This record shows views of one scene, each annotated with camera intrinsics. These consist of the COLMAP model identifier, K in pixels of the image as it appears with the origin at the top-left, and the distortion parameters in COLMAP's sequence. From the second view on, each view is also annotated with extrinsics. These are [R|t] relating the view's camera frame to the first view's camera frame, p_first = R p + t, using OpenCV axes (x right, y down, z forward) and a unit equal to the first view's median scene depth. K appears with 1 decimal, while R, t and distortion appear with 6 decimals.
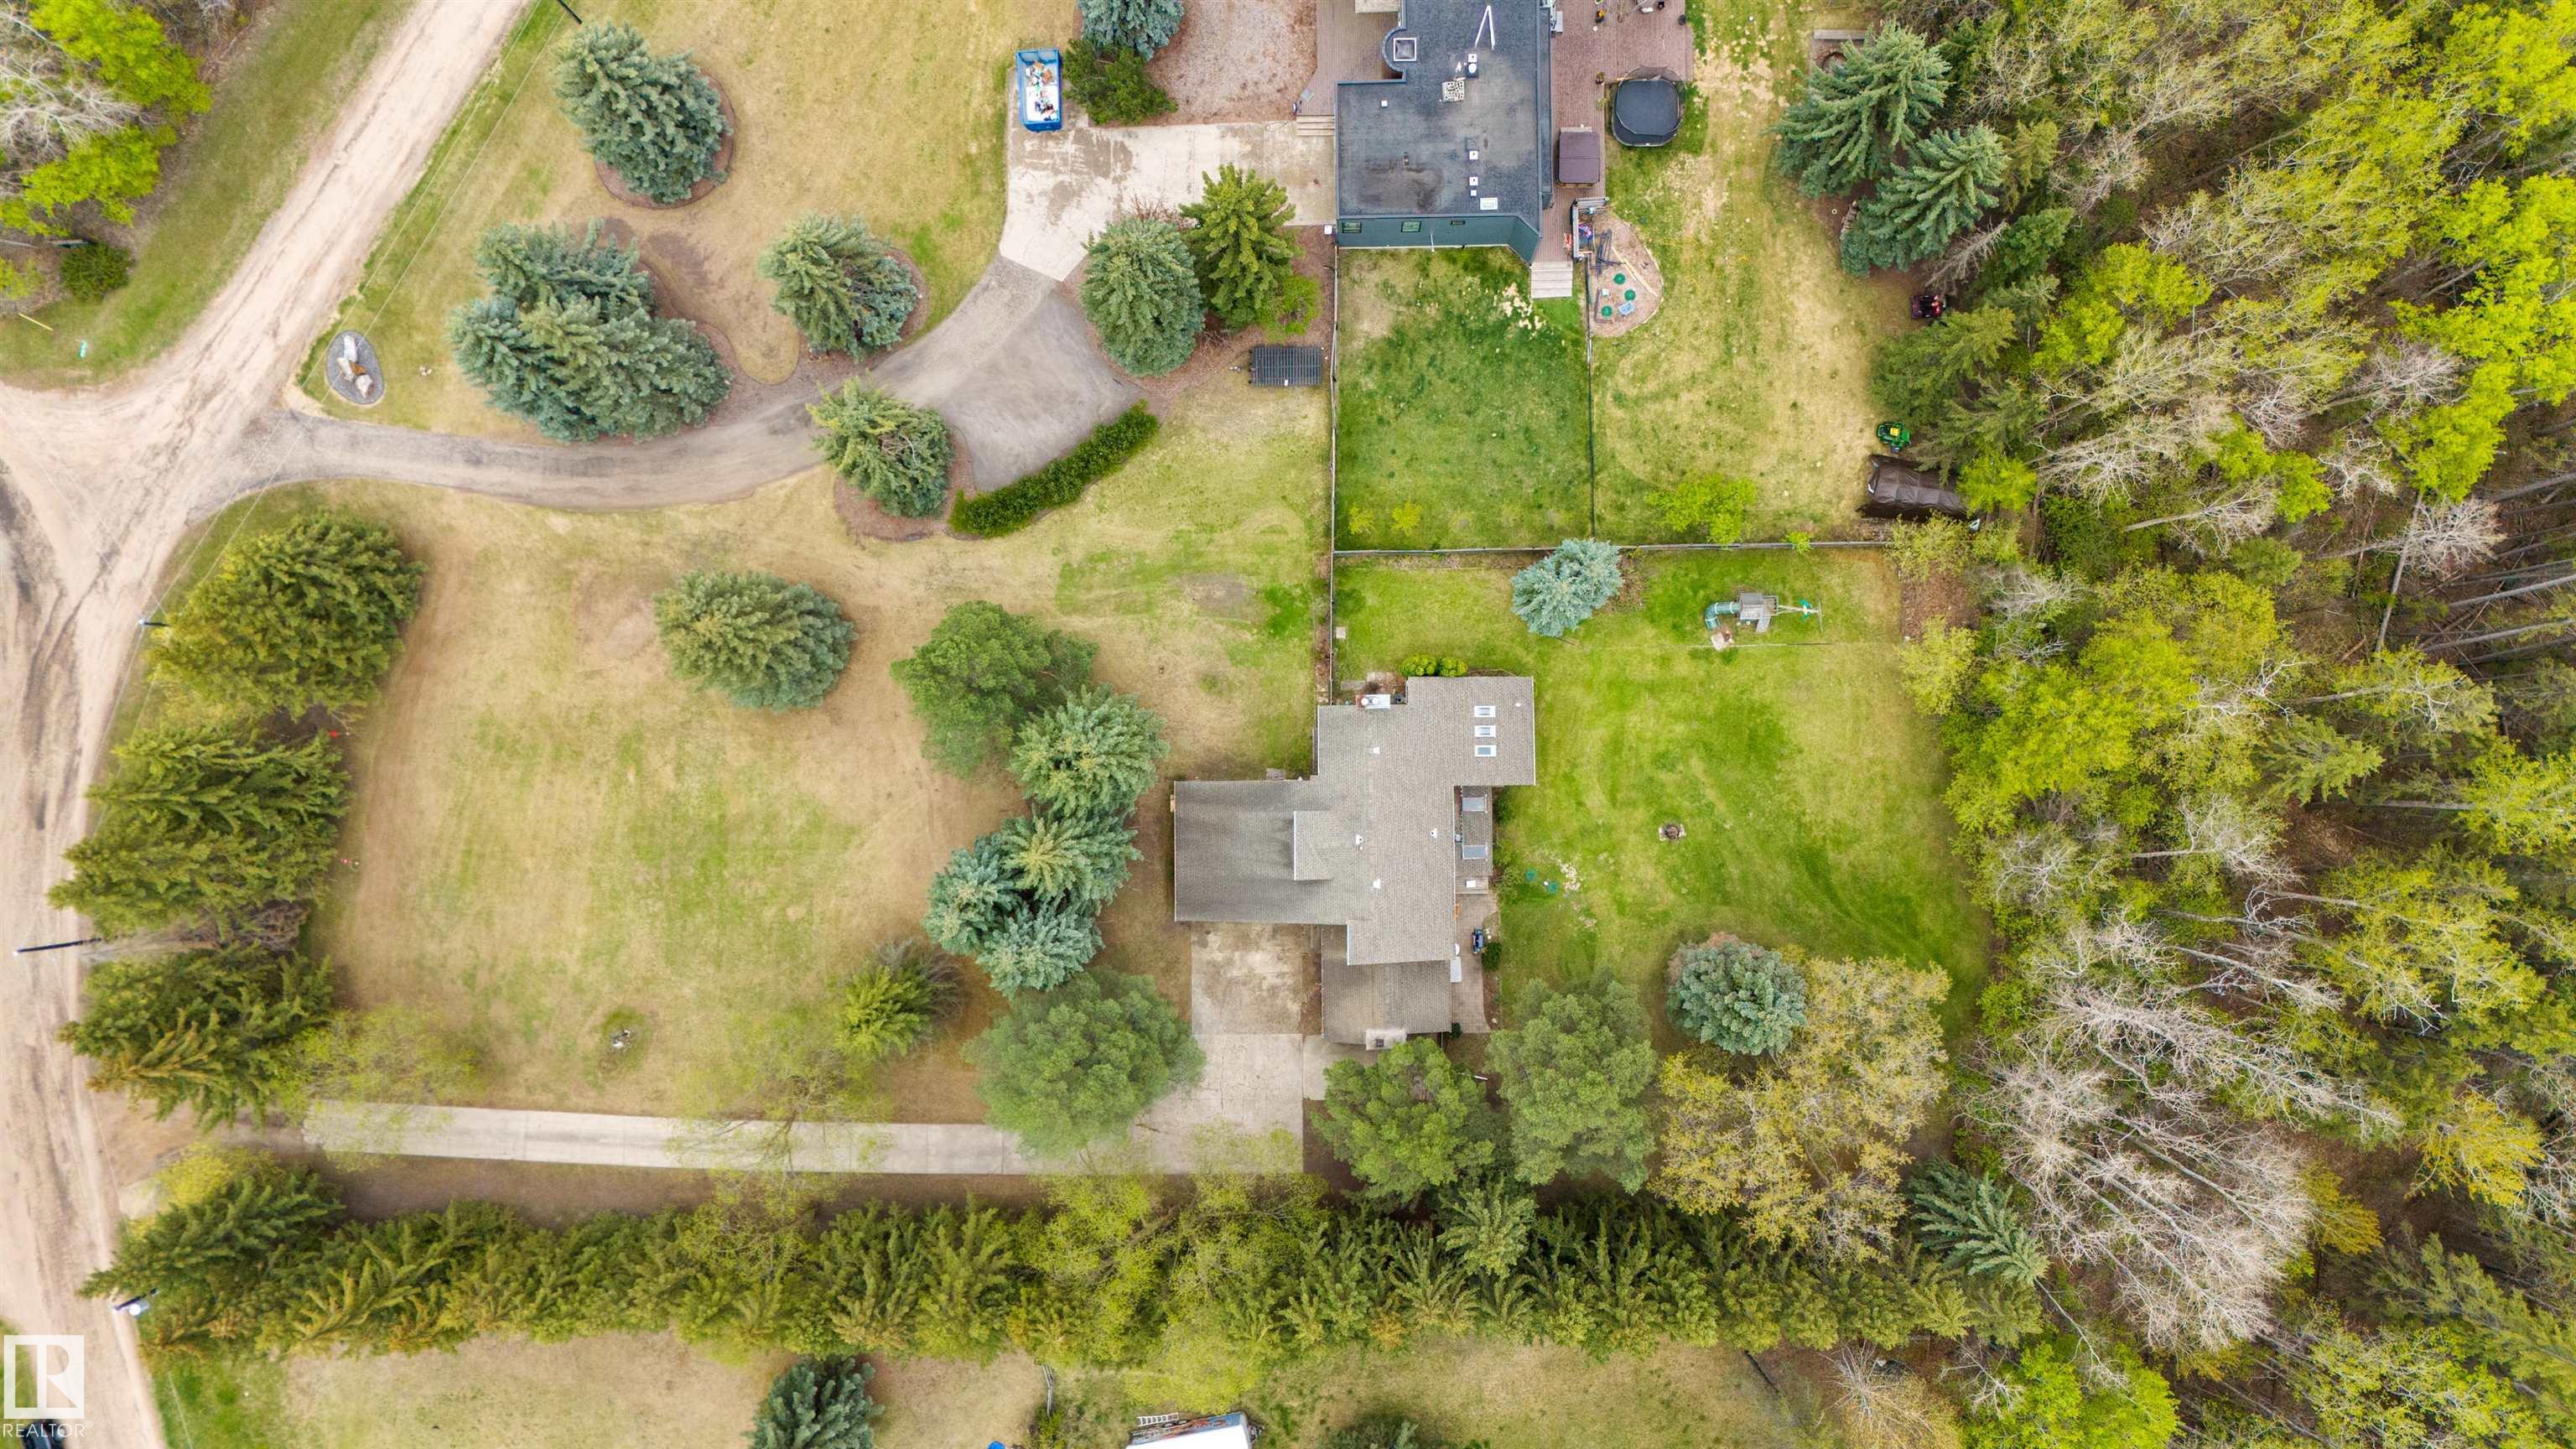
lens RADIAL K [[1900.9, 0, 1293.3], [0, 1900.9, 721.7], [0, 0, 1]] dist [0.052037, 0.005566]
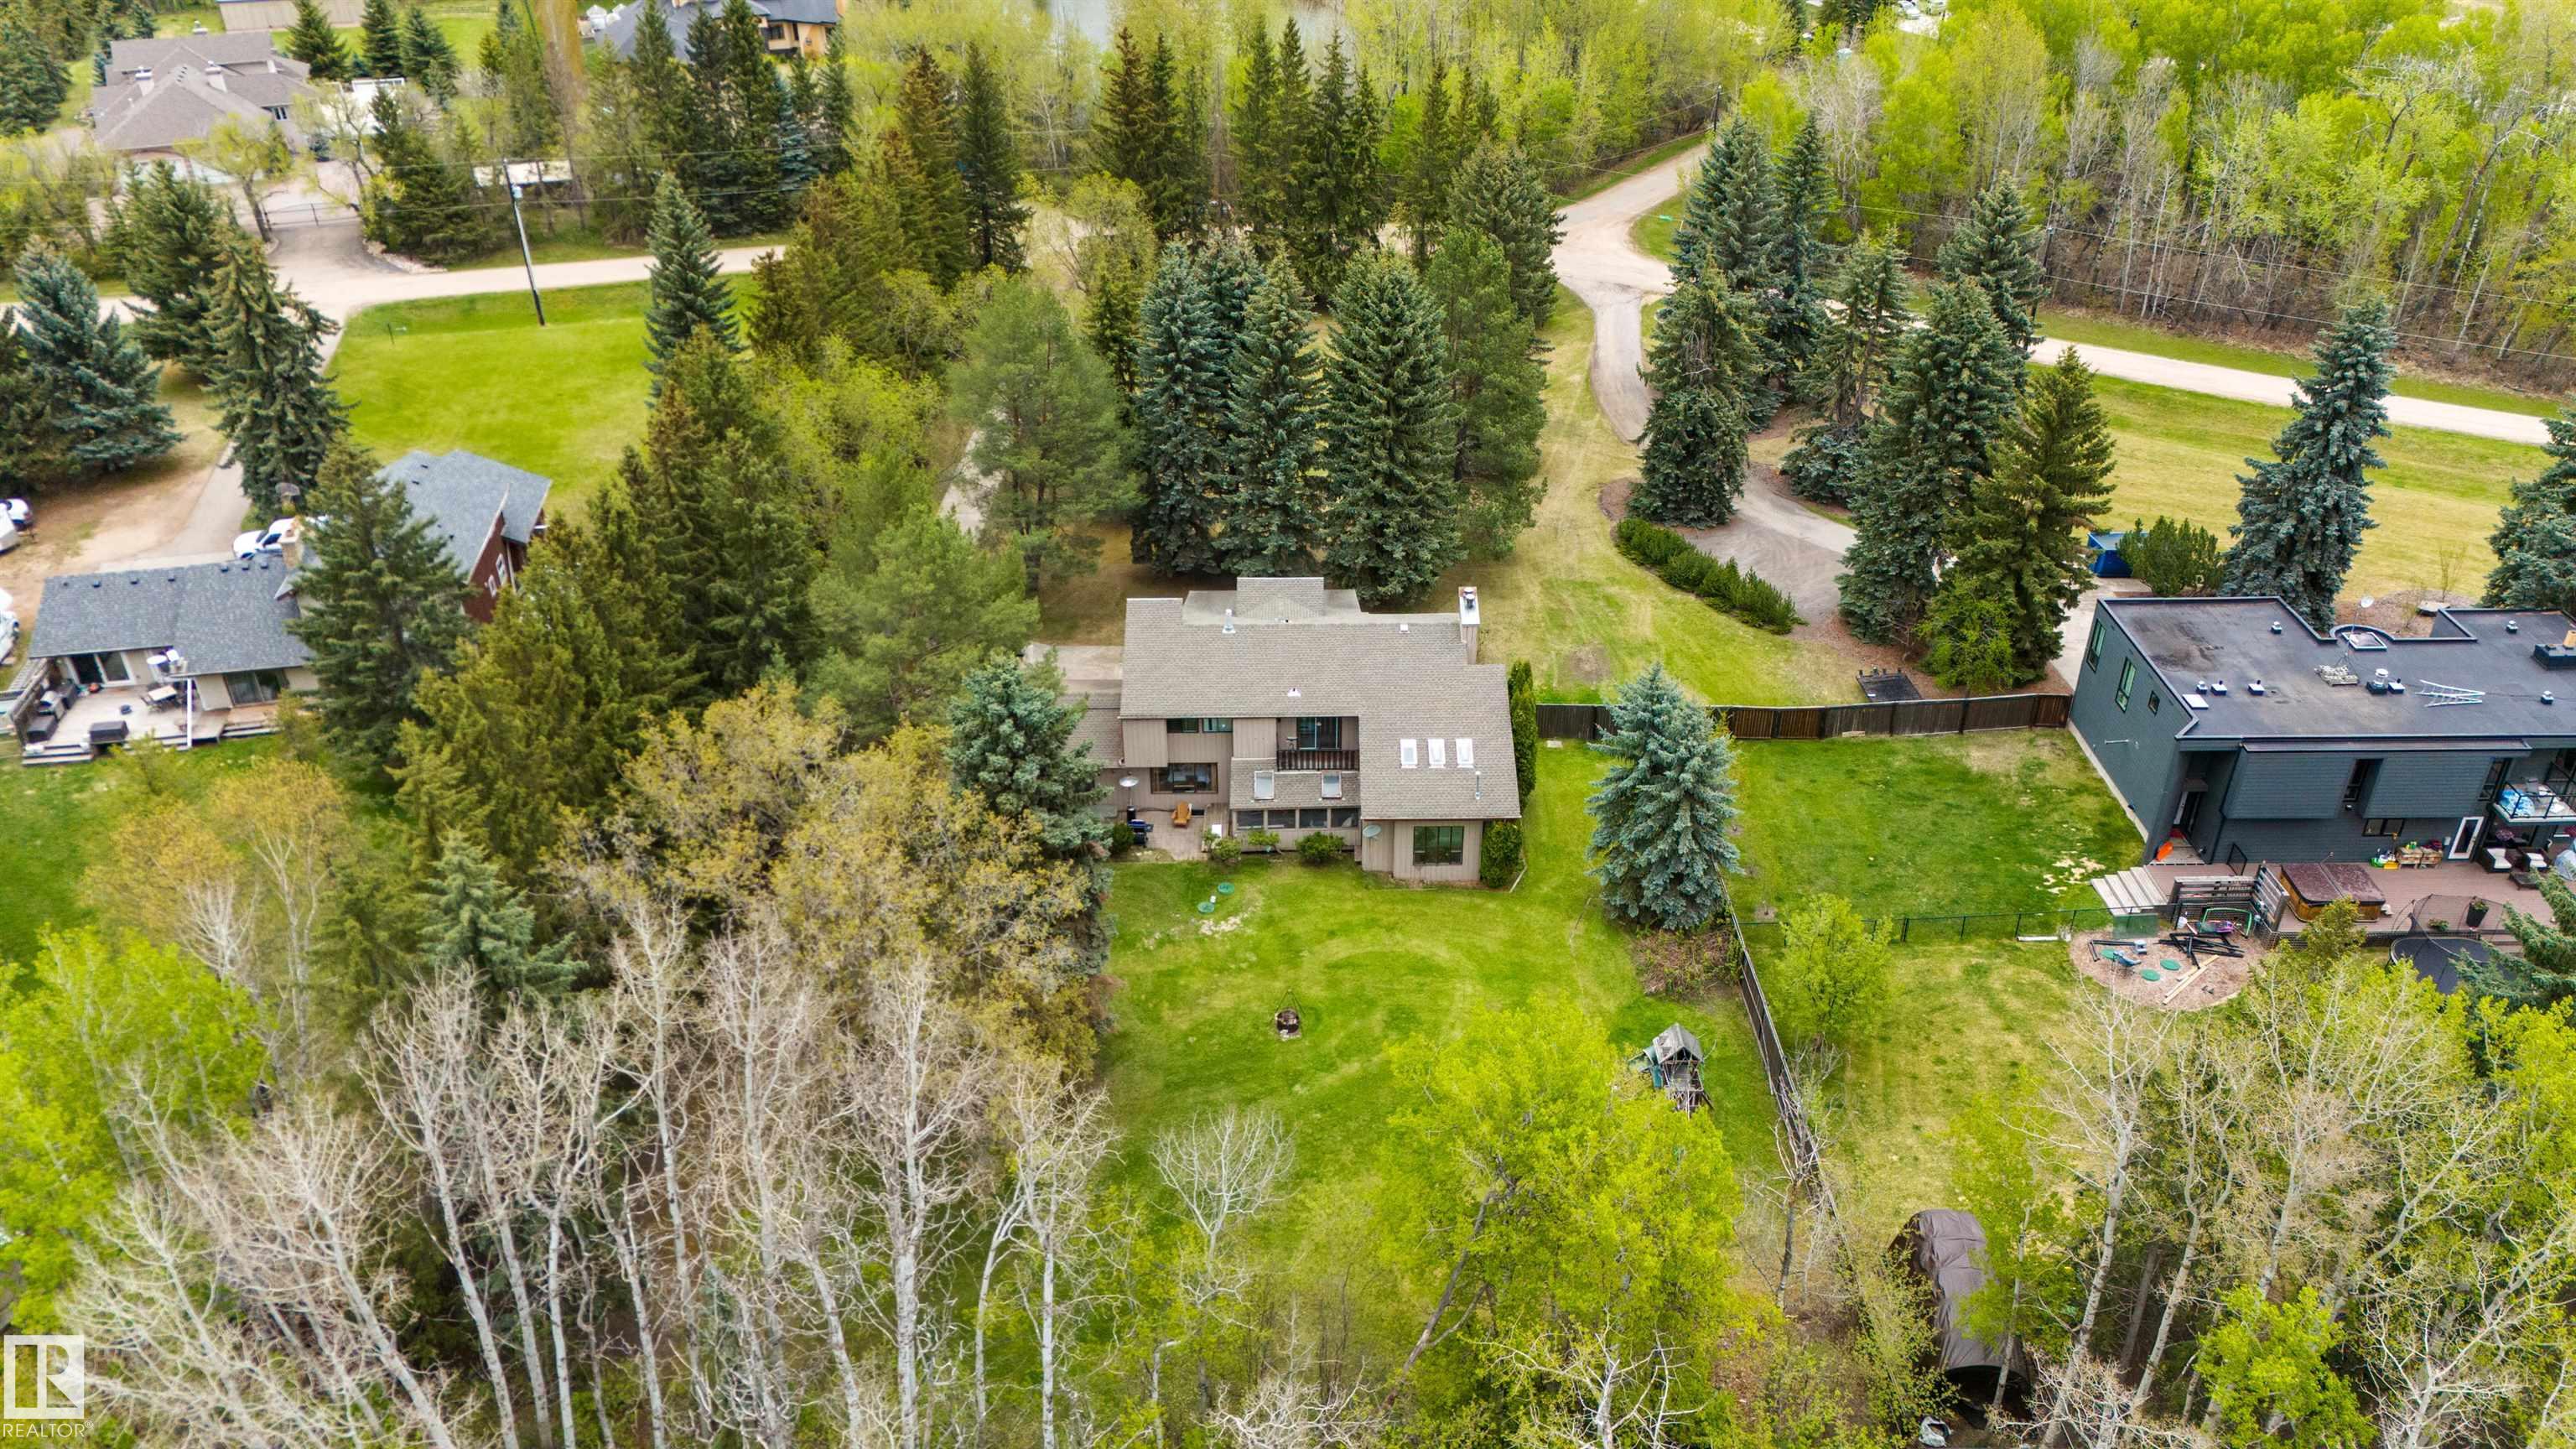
lens RADIAL K [[1900.9, 0, 1281.9], [0, 1900.9, 726.3], [0, 0, 1]] dist [0.052037, 0.005566]
pose [[-0.009664, 0.566538, -0.823979, 0.648999], [-0.999775, 0.010067, 0.018647, 0.047109], [0.018859, 0.823974, 0.566314, 0.570853]]
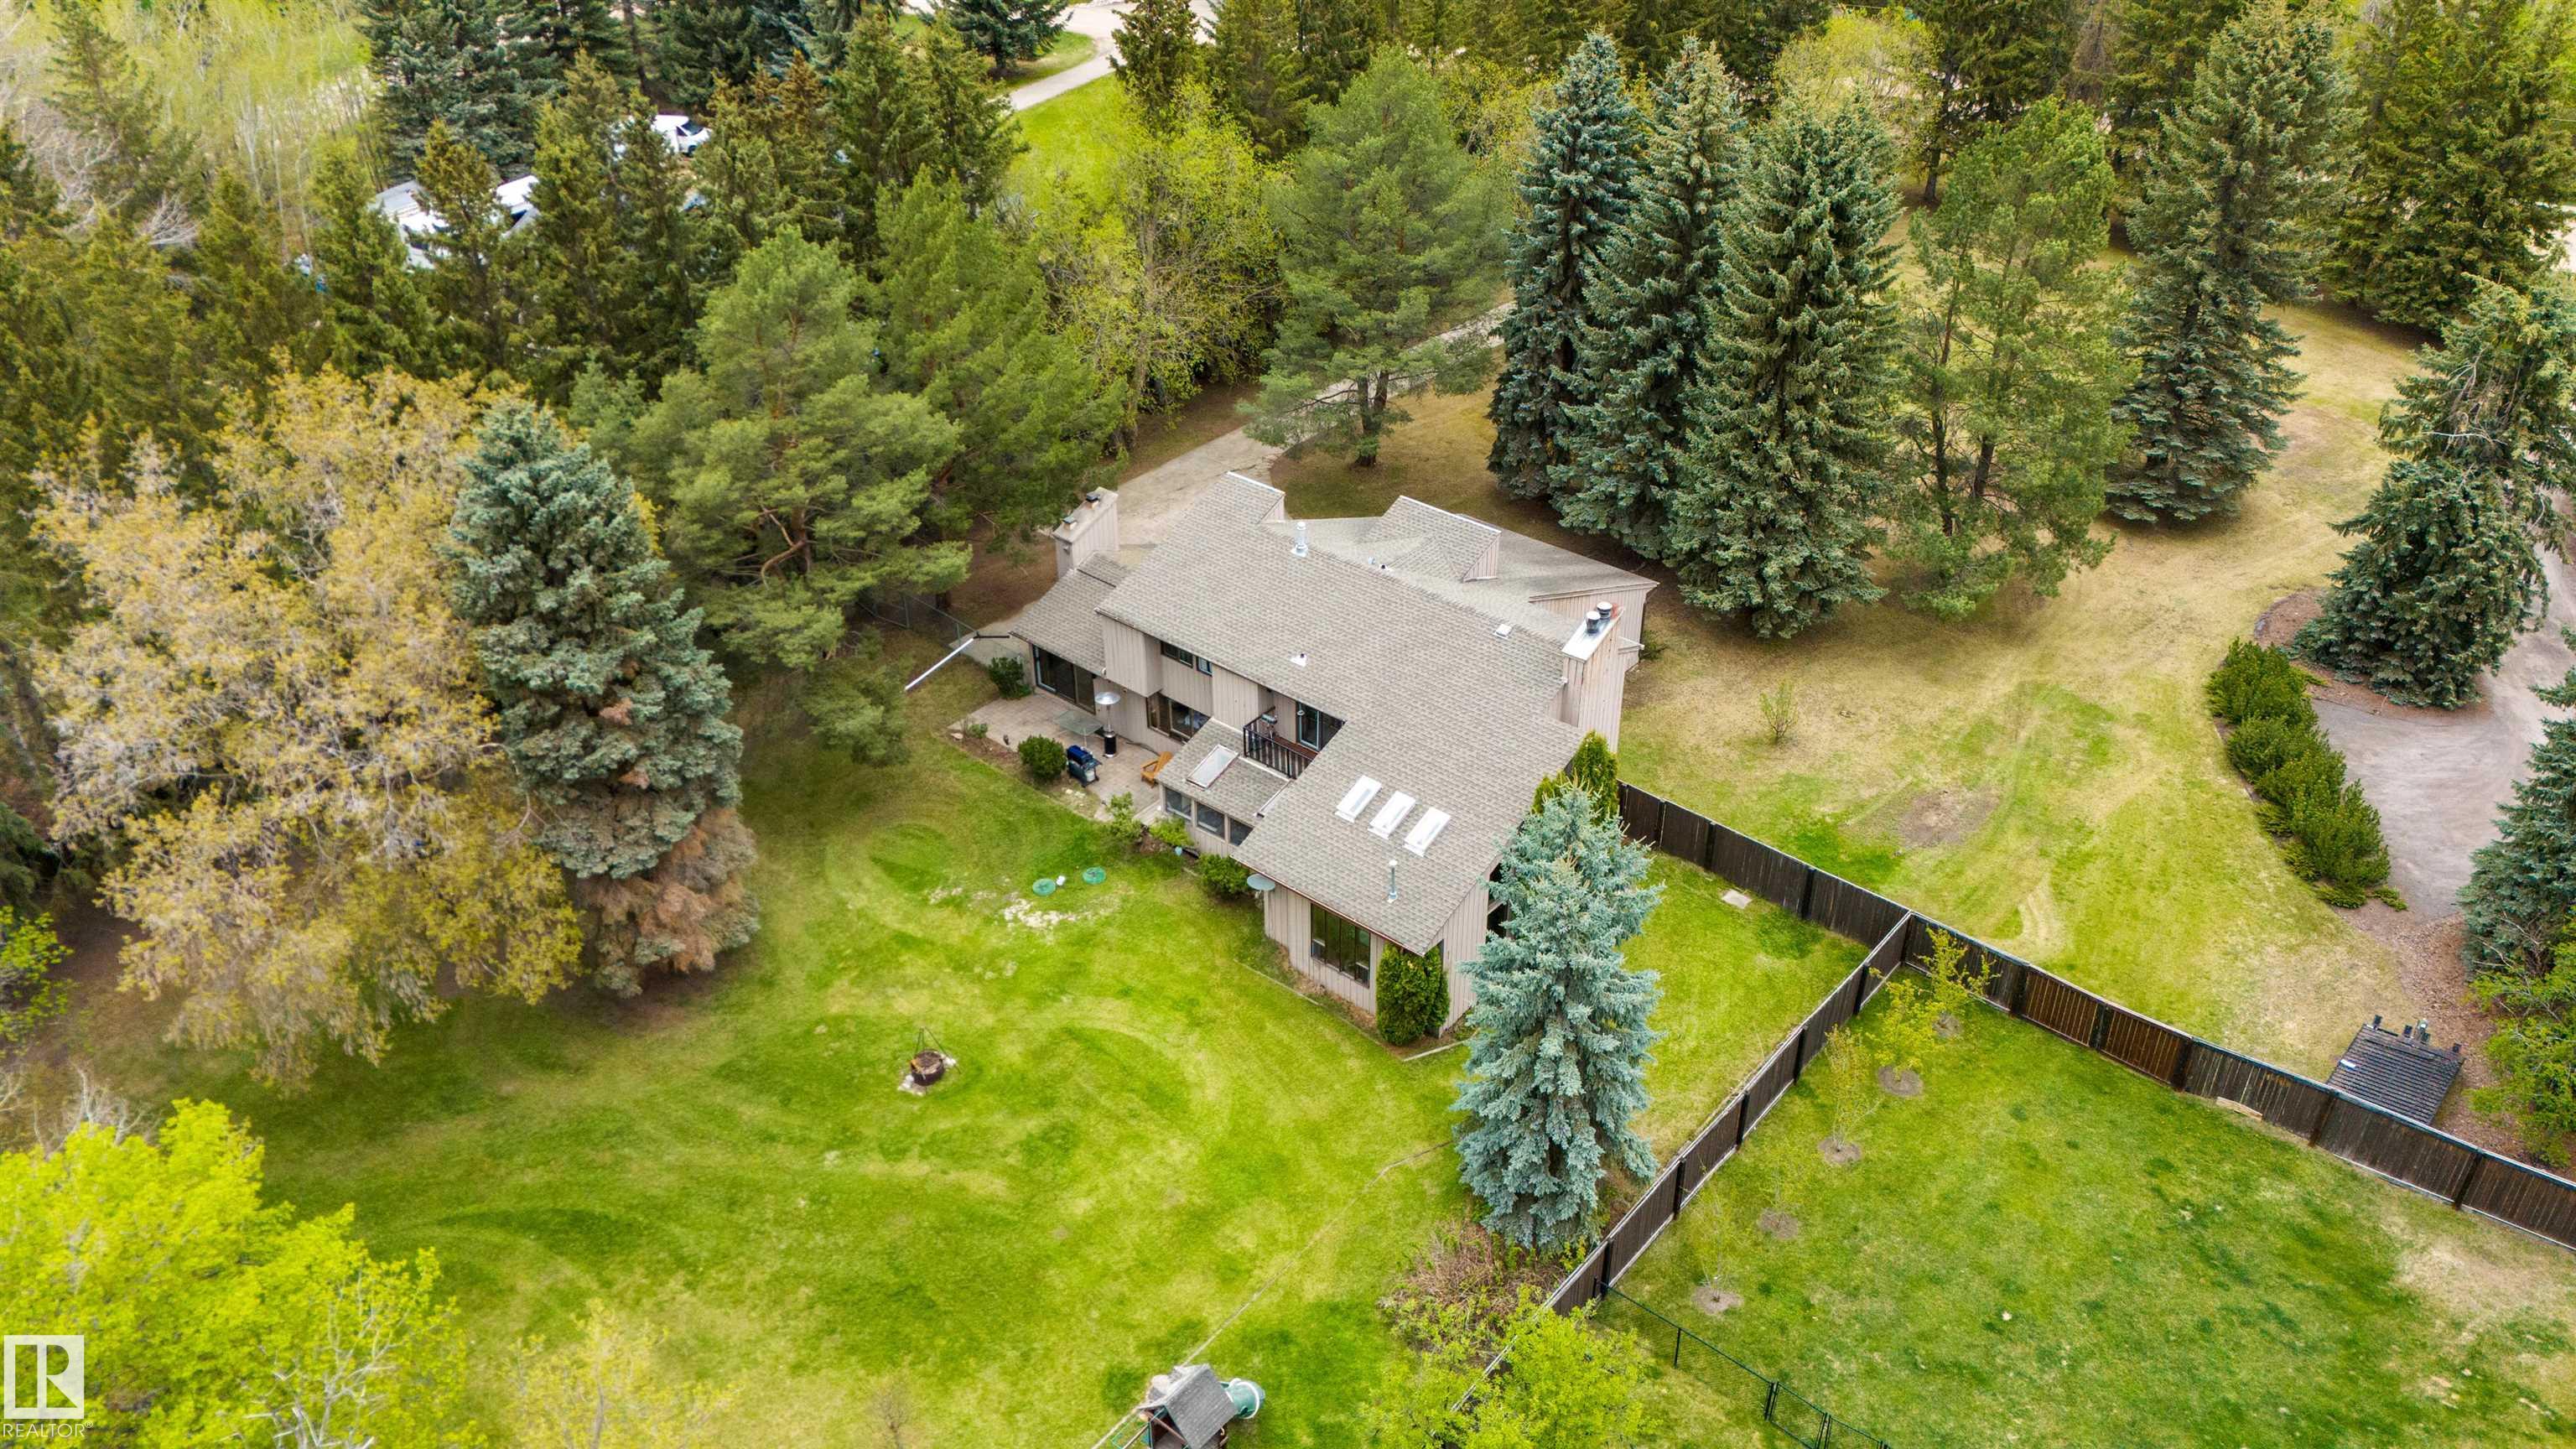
lens RADIAL K [[1900.9, 0, 1292.9], [0, 1900.9, 720.5], [0, 0, 1]] dist [0.052037, 0.005566]
pose [[-0.653417, 0.468742, -0.594413, 0.361592], [-0.755403, -0.352798, 0.552178, -0.212165], [0.049122, 0.809824, 0.584613, 0.688053]]
